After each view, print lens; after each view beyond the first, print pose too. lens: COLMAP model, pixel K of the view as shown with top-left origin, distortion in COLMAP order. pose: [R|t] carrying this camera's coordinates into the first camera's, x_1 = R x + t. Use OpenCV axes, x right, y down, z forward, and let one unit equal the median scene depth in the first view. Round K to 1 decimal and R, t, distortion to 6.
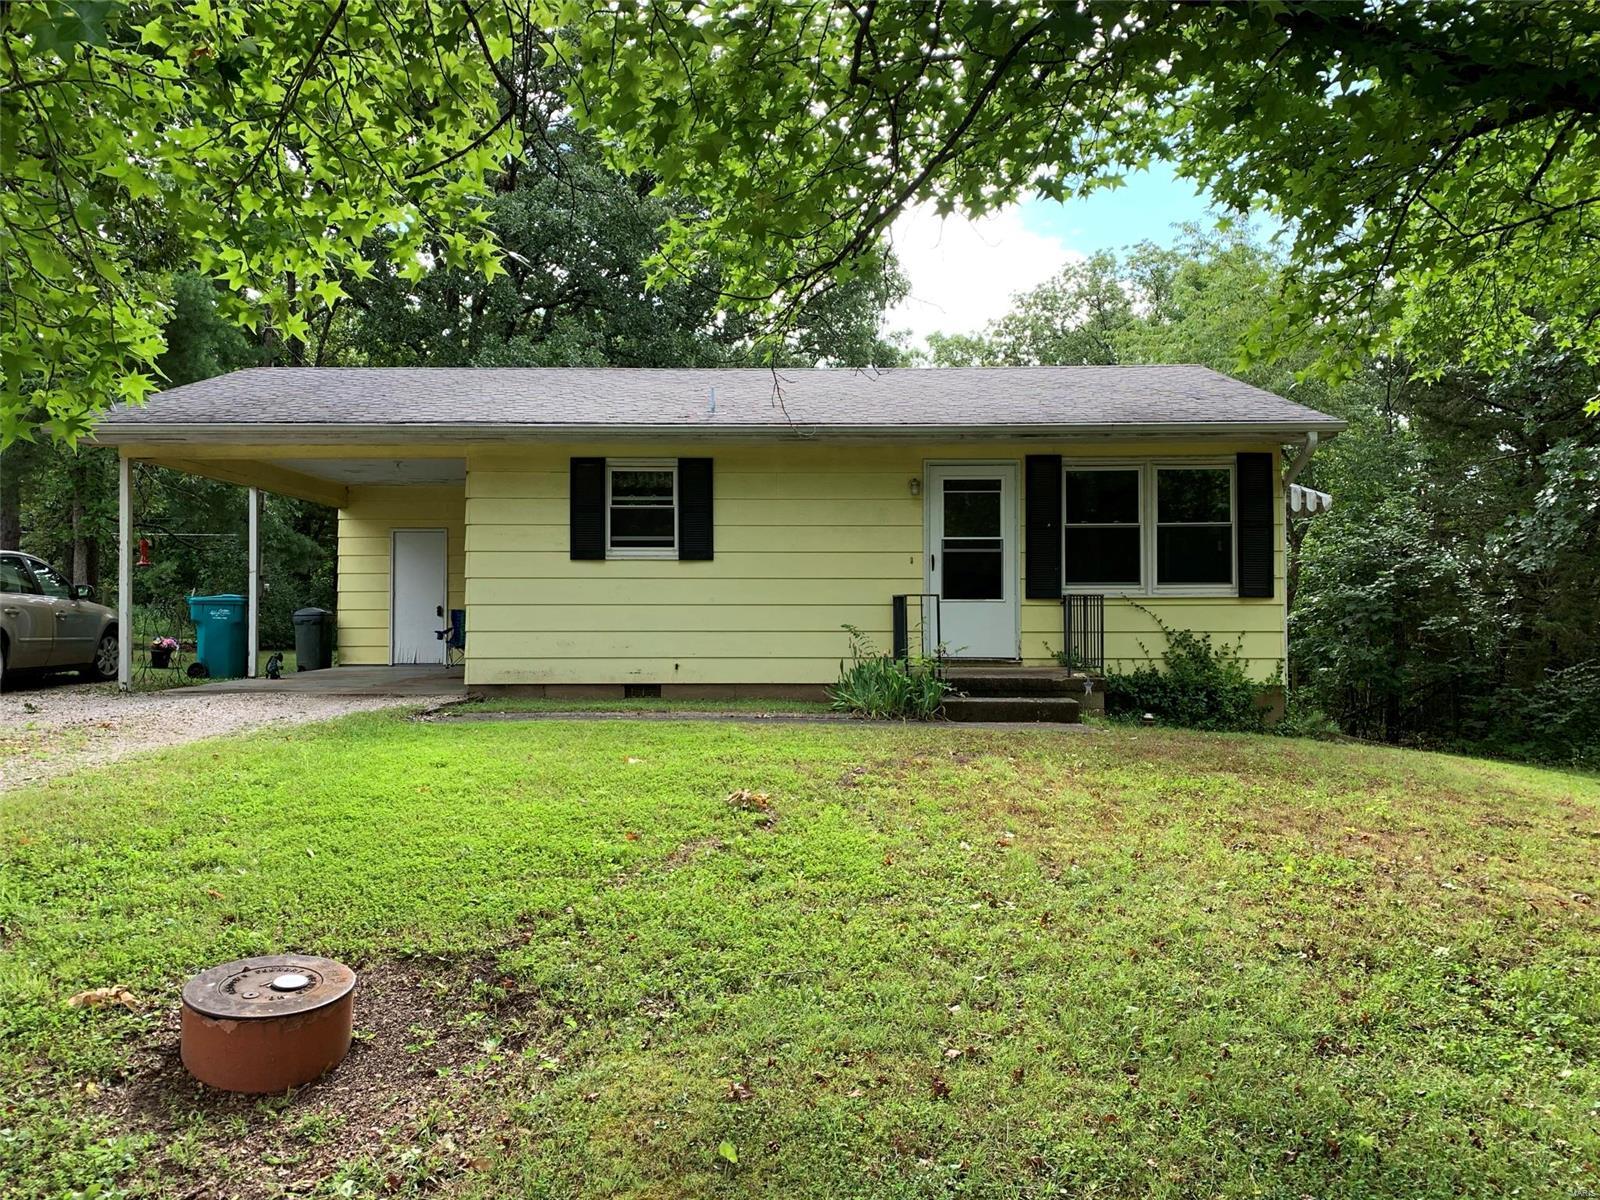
lens RADIAL K [[1215.0, 0, 800.3], [0, 1215.0, 601.3], [0, 0, 1]] dist [0.048568, 0.000380]
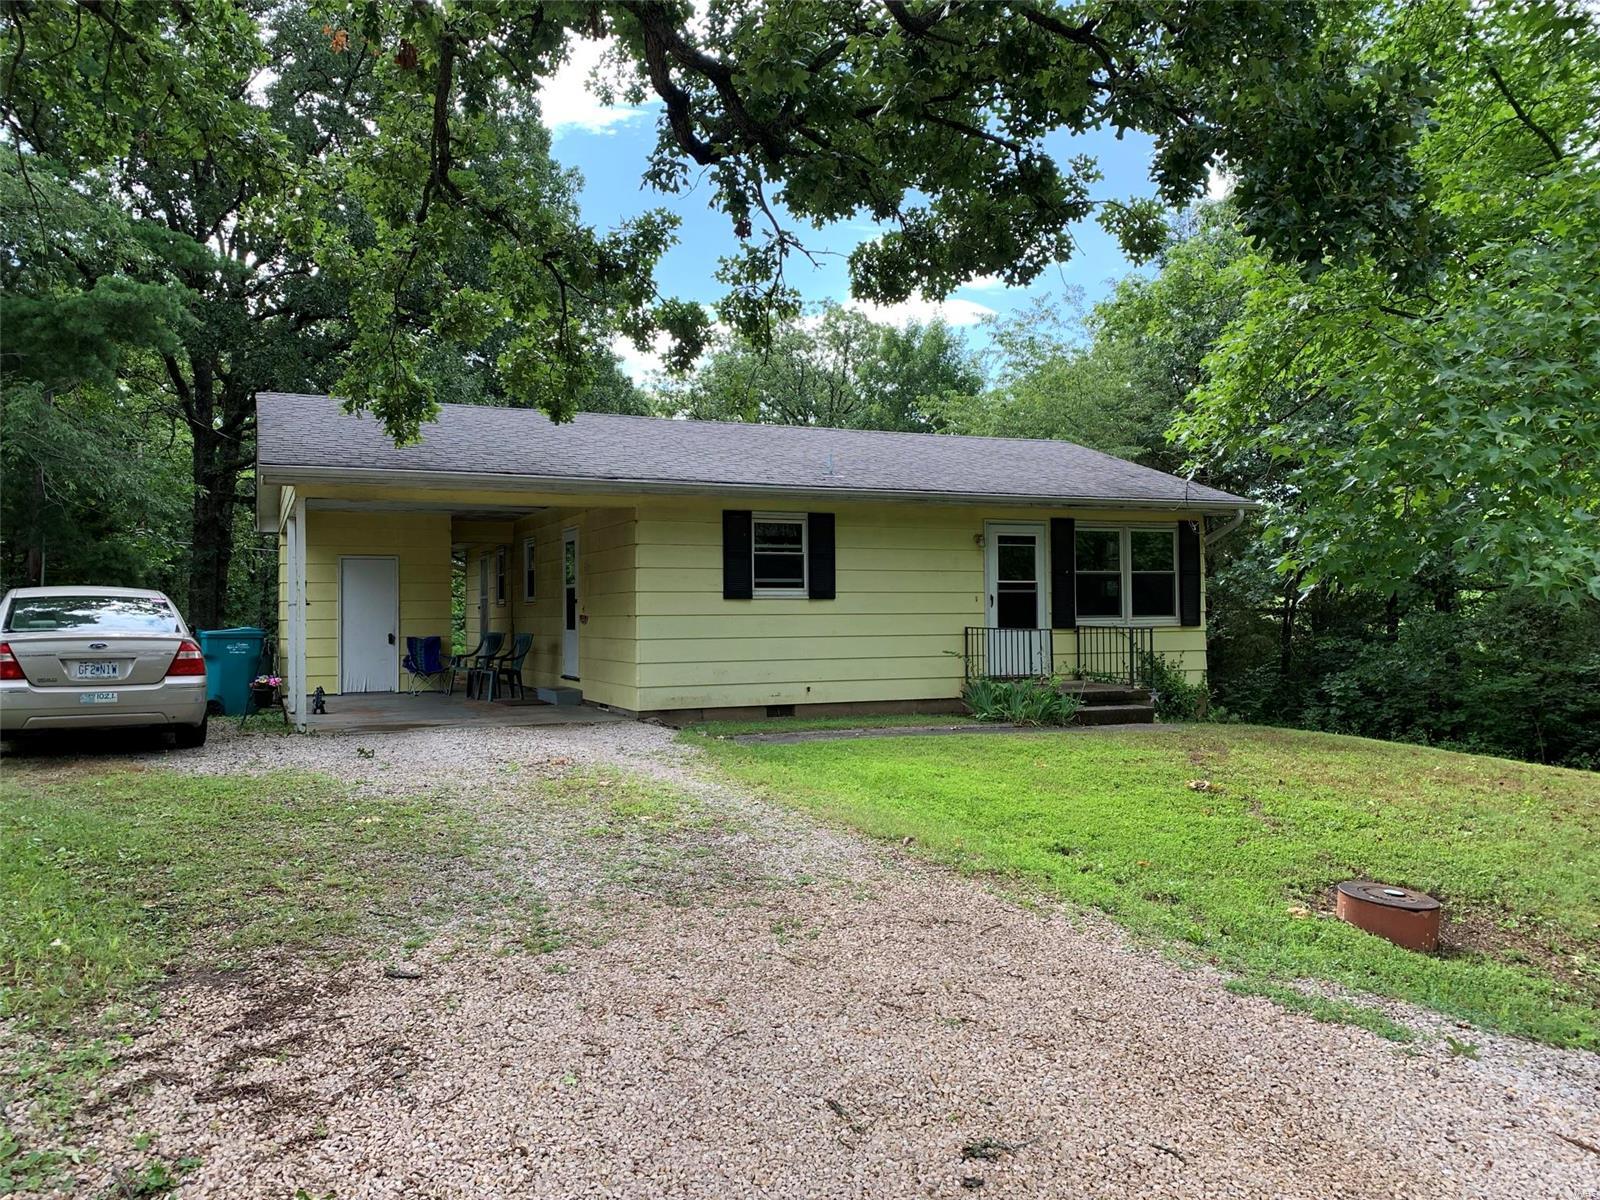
lens RADIAL K [[1215.0, 0, 798.6], [0, 1215.0, 599.7], [0, 0, 1]] dist [0.048568, 0.000380]
pose [[0.911062, -0.001111, 0.412268, -0.595198], [0.002328, 0.999994, -0.002449, -0.030520], [-0.412263, 0.003191, 0.911059, -0.070625]]
